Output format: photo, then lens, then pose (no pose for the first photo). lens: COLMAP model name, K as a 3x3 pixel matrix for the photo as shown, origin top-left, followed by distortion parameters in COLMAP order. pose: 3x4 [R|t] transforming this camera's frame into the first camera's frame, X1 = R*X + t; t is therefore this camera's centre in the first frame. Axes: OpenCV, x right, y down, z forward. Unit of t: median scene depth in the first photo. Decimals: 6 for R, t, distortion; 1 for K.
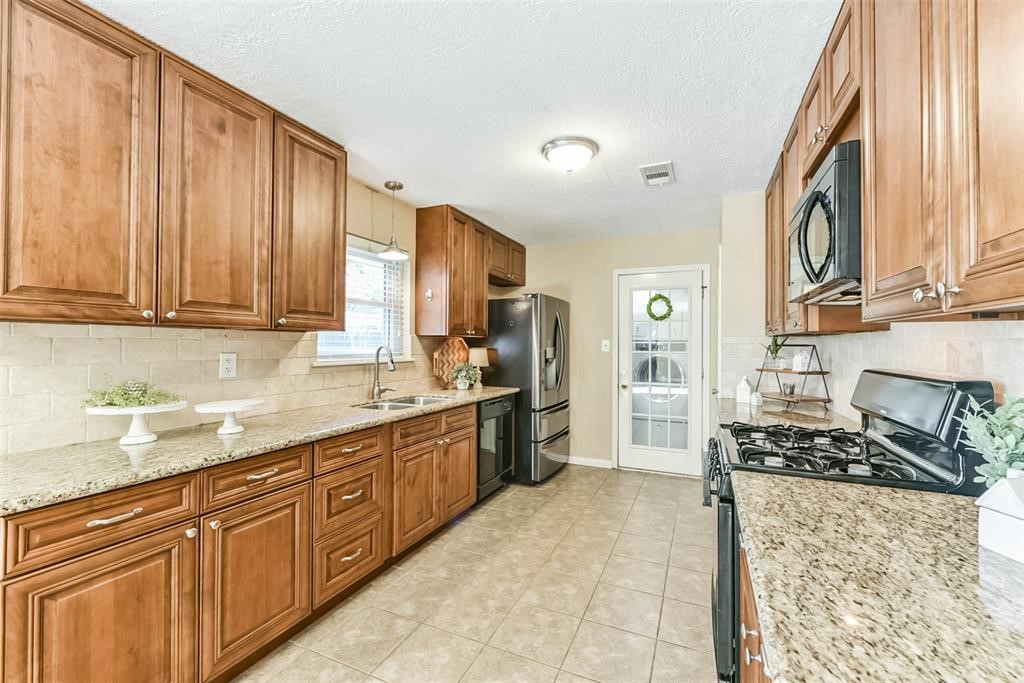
lens RADIAL K [[420.1, 0, 518.6], [0, 420.1, 342.3], [0, 0, 1]] dist [-0.000672, -0.000781]
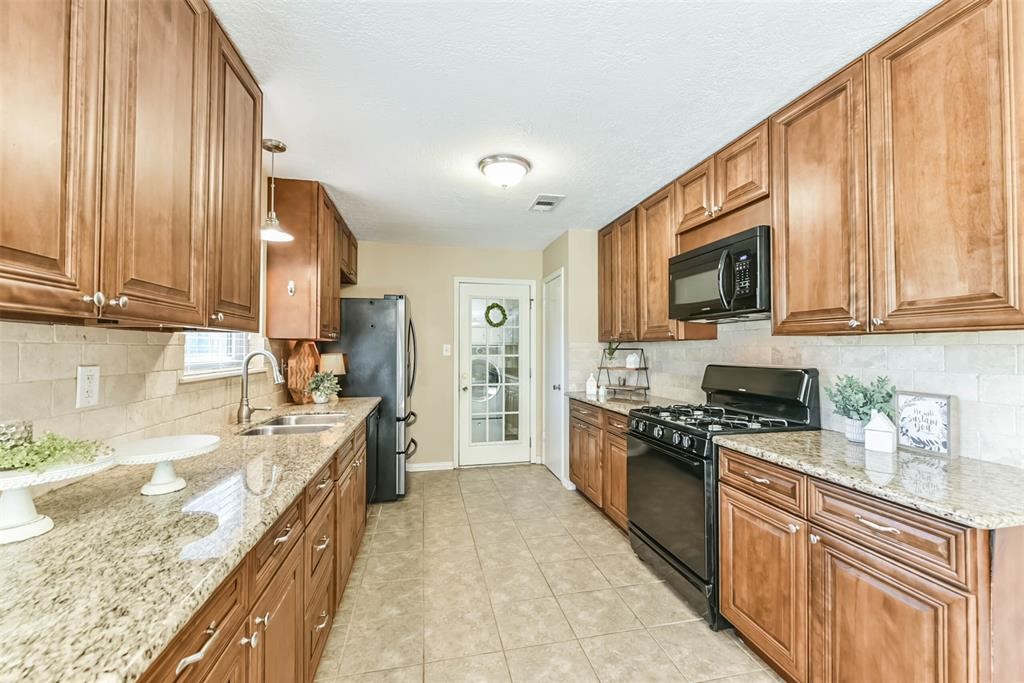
lens RADIAL K [[420.1, 0, 521.0], [0, 420.1, 342.4], [0, 0, 1]] dist [-0.000672, -0.000781]
pose [[0.801642, 0.005709, 0.597778, -0.392273], [-0.000104, 0.999956, -0.009411, -0.001761], [-0.597805, 0.007482, 0.801607, 0.104523]]
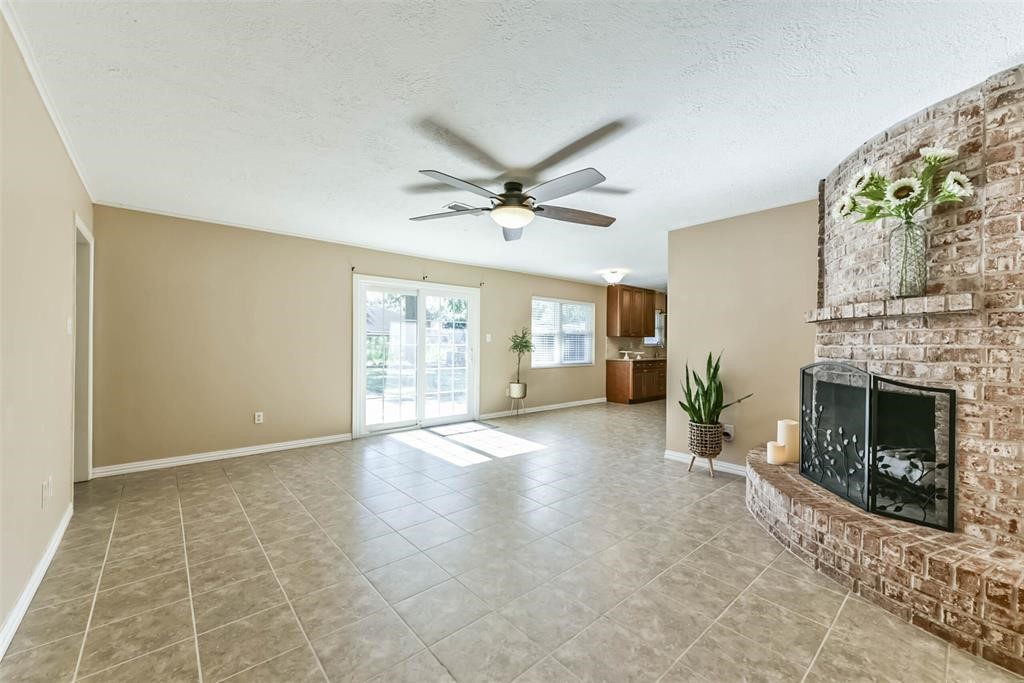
lens RADIAL K [[402.8, 0, 520.6], [0, 402.8, 346.0], [0, 0, 1]] dist [0.000821, -0.000264]
pose [[0.908647, -0.001666, -0.417561, 0.016210], [0.004969, 0.999964, 0.006824, 0.020902], [0.417535, -0.008276, 0.908623, -2.397527]]
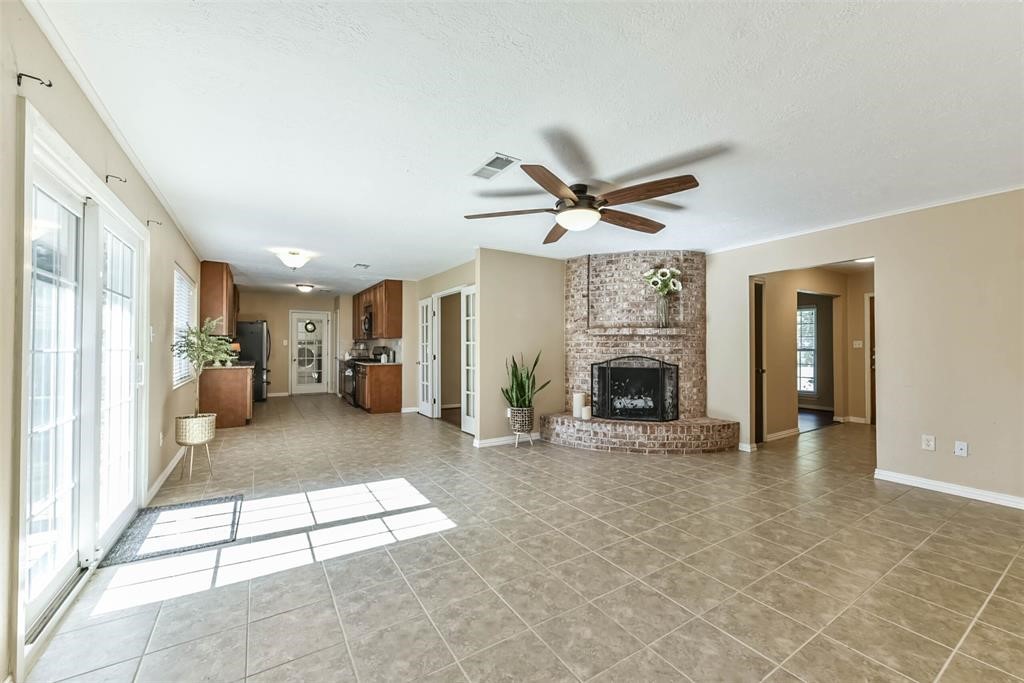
lens RADIAL K [[402.8, 0, 515.5], [0, 402.8, 345.5], [0, 0, 1]] dist [0.000821, -0.000264]
pose [[0.559276, -0.002787, 0.828977, -1.371287], [-0.003064, 0.999981, 0.005429, 0.011848], [-0.828976, -0.005577, 0.559257, -1.904562]]
